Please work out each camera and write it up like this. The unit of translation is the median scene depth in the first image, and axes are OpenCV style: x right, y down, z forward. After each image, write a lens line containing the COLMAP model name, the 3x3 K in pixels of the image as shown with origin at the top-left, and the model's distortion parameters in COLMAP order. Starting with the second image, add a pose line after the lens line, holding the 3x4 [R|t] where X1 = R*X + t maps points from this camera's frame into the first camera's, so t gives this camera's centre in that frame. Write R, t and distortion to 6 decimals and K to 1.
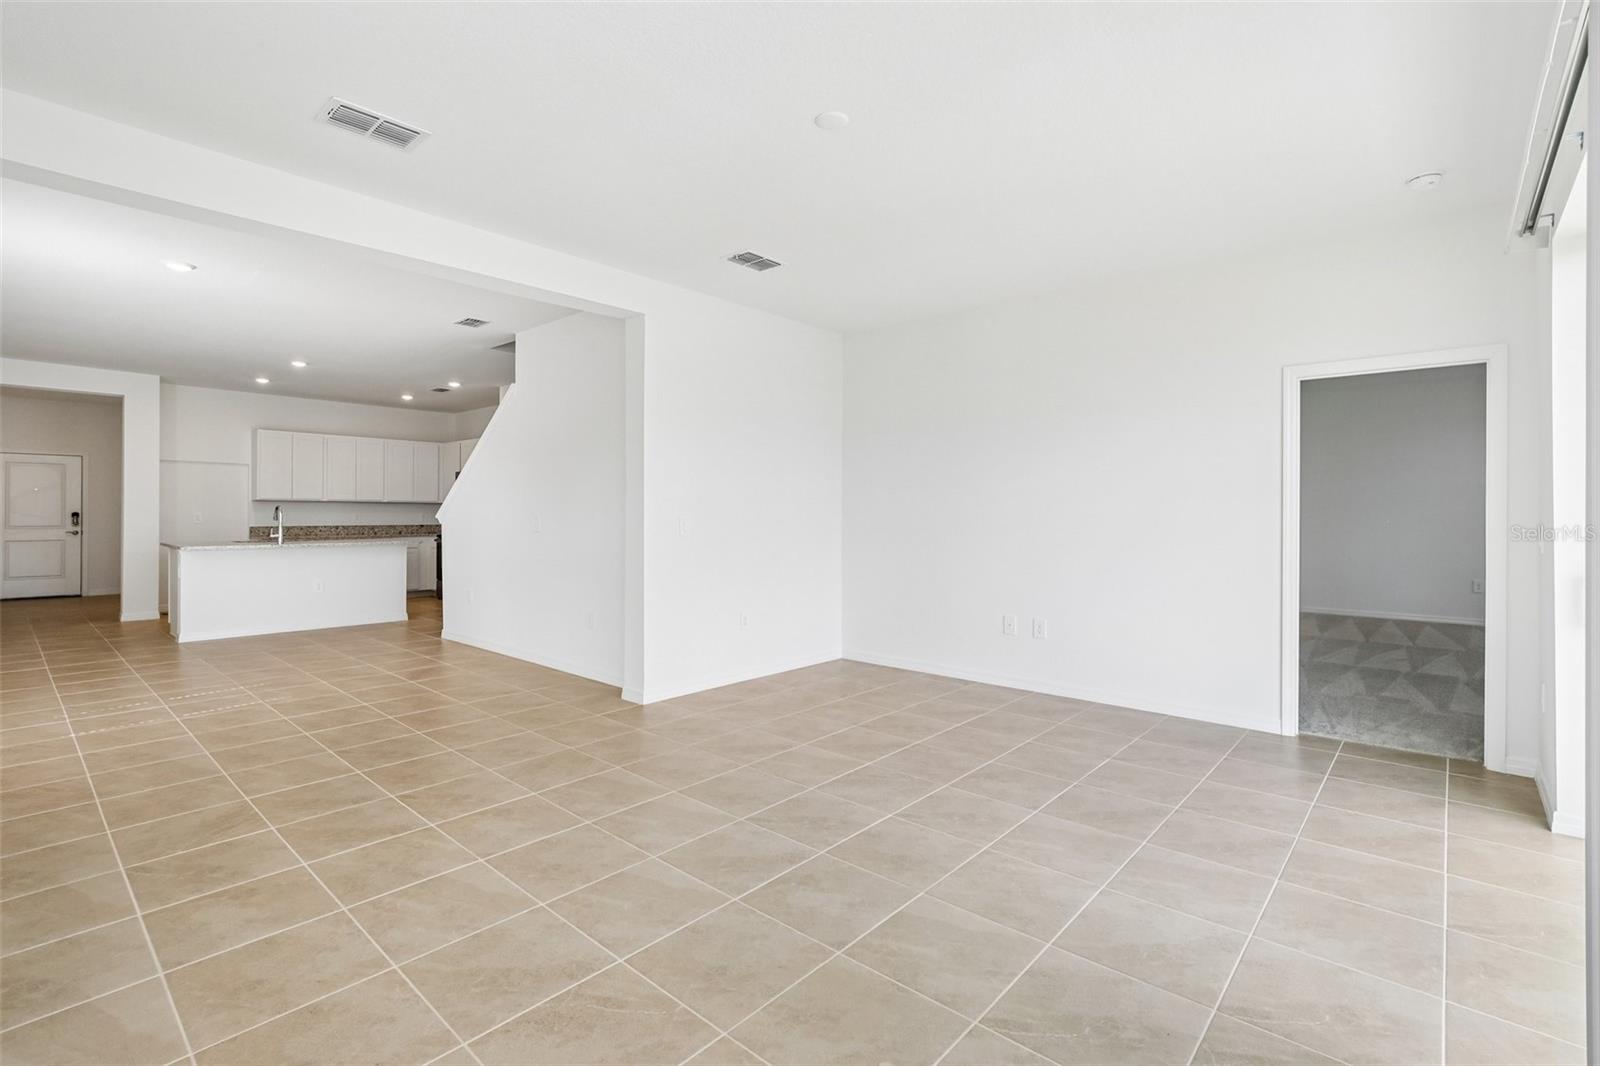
lens RADIAL K [[721.0, 0, 827.9], [0, 721.0, 507.4], [0, 0, 1]] dist [-0.018252, 0.007393]
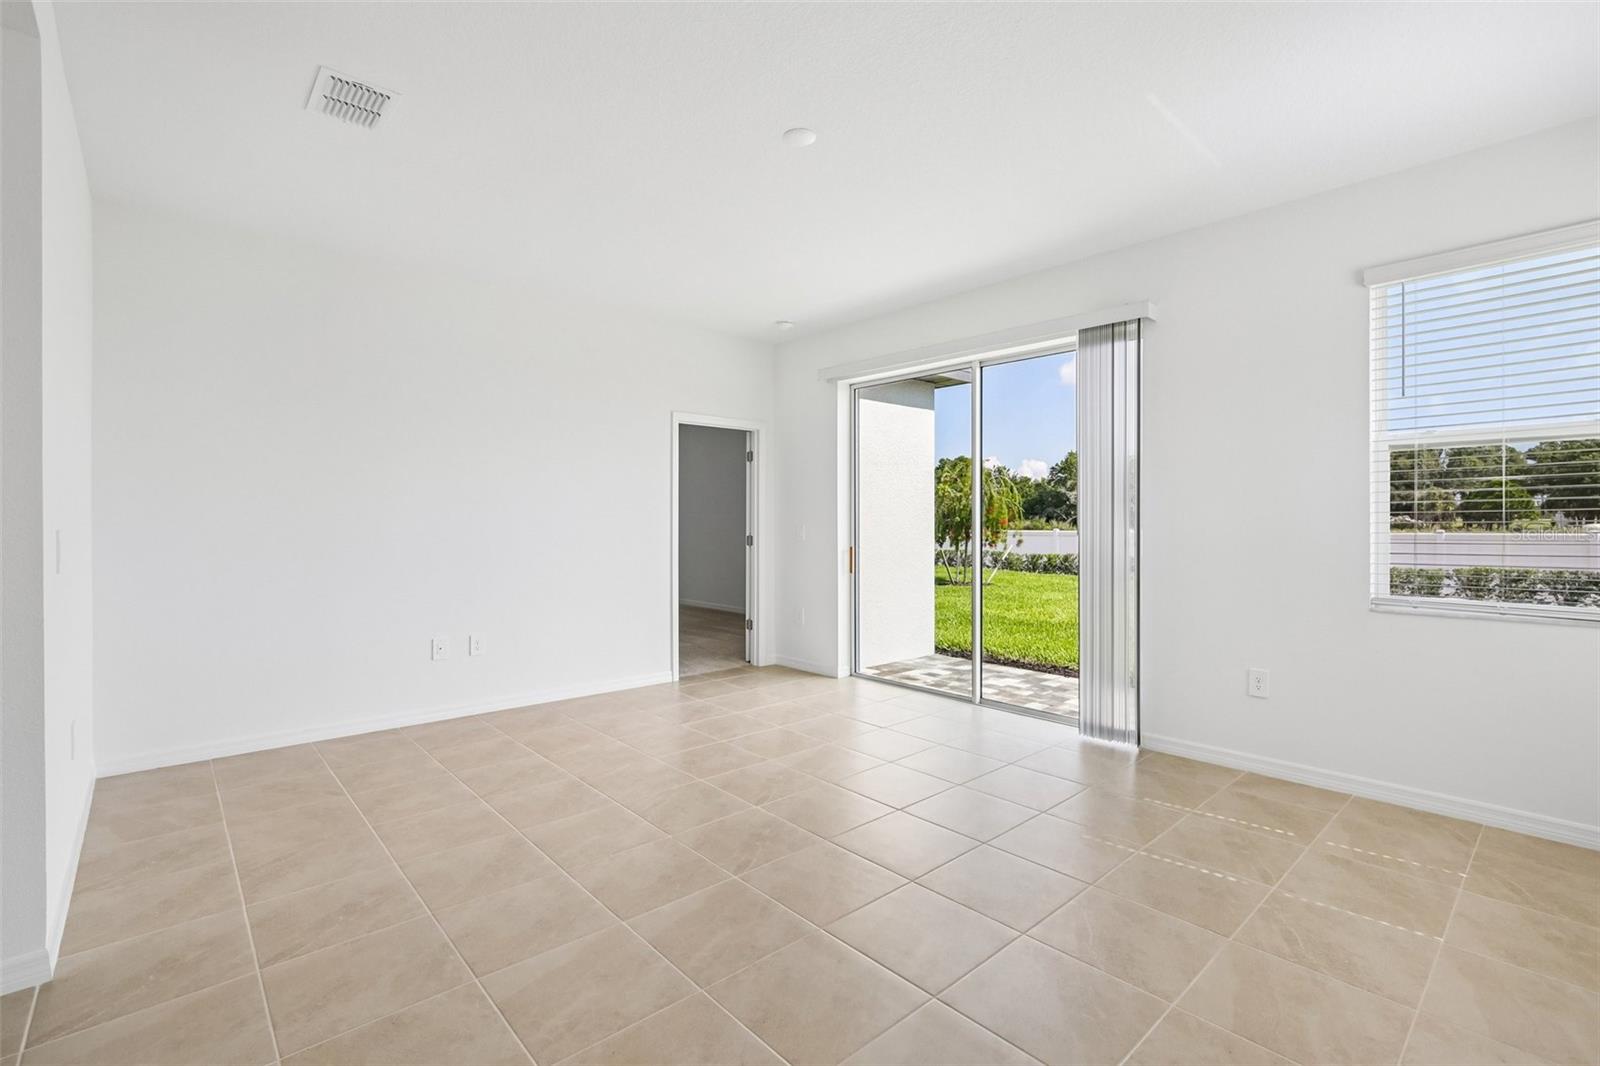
lens RADIAL K [[721.0, 0, 778.7], [0, 721.0, 519.5], [0, 0, 1]] dist [-0.018252, 0.007393]
pose [[0.154749, -0.005422, 0.987939, -0.789007], [-0.006905, 0.999955, 0.006569, -0.002734], [-0.987930, -0.007838, 0.154705, 0.668604]]
